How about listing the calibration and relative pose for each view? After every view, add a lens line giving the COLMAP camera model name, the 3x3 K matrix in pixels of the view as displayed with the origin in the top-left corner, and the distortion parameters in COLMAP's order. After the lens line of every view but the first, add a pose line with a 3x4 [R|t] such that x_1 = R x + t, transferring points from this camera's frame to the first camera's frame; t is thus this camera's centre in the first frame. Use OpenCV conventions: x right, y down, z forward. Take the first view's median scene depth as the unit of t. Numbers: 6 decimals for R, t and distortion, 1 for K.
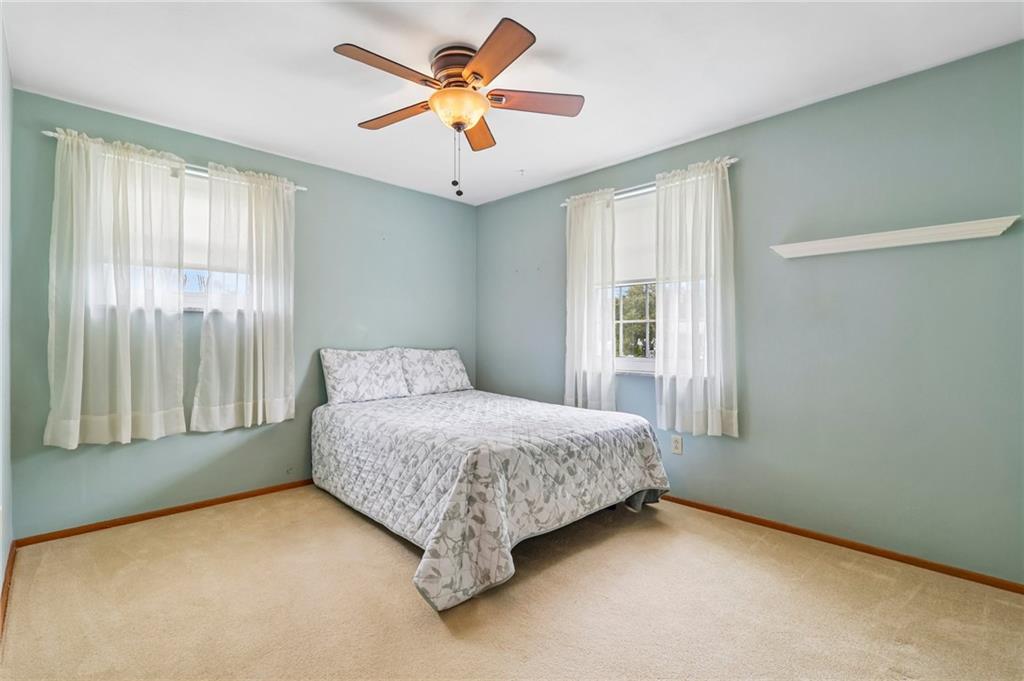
lens RADIAL K [[474.9, 0, 510.2], [0, 474.9, 345.0], [0, 0, 1]] dist [-0.002598, 0.000200]
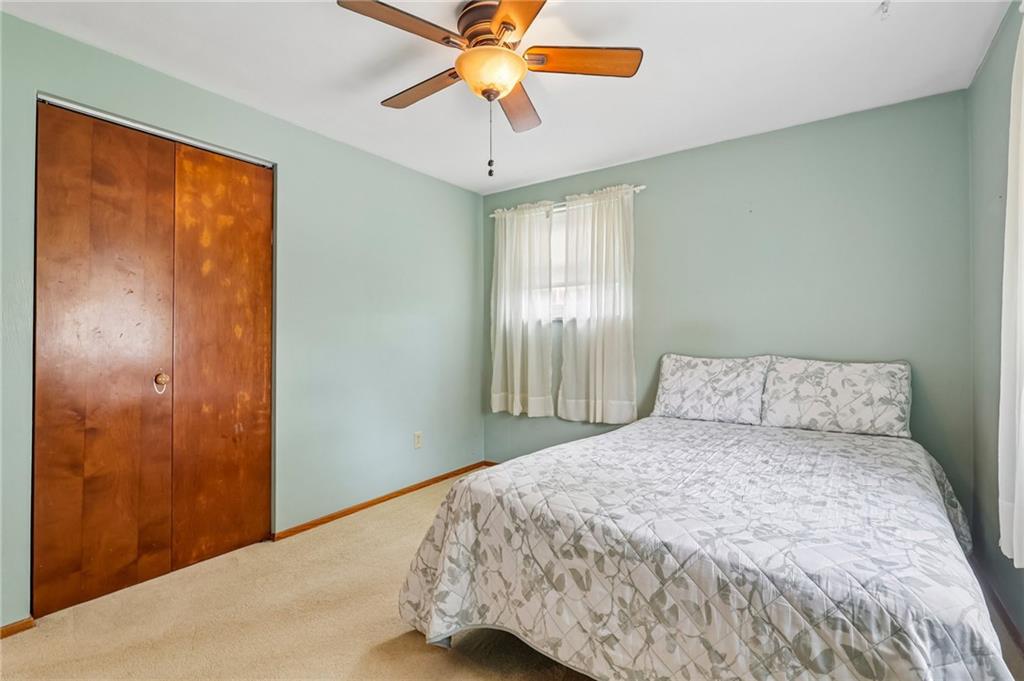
lens RADIAL K [[474.9, 0, 510.2], [0, 474.9, 345.0], [0, 0, 1]] dist [-0.002598, 0.000200]
pose [[0.173687, 0.008835, -0.984761, 0.652835], [-0.015173, 0.999865, 0.006295, -0.015964], [0.984684, 0.013849, 0.173797, 0.798633]]
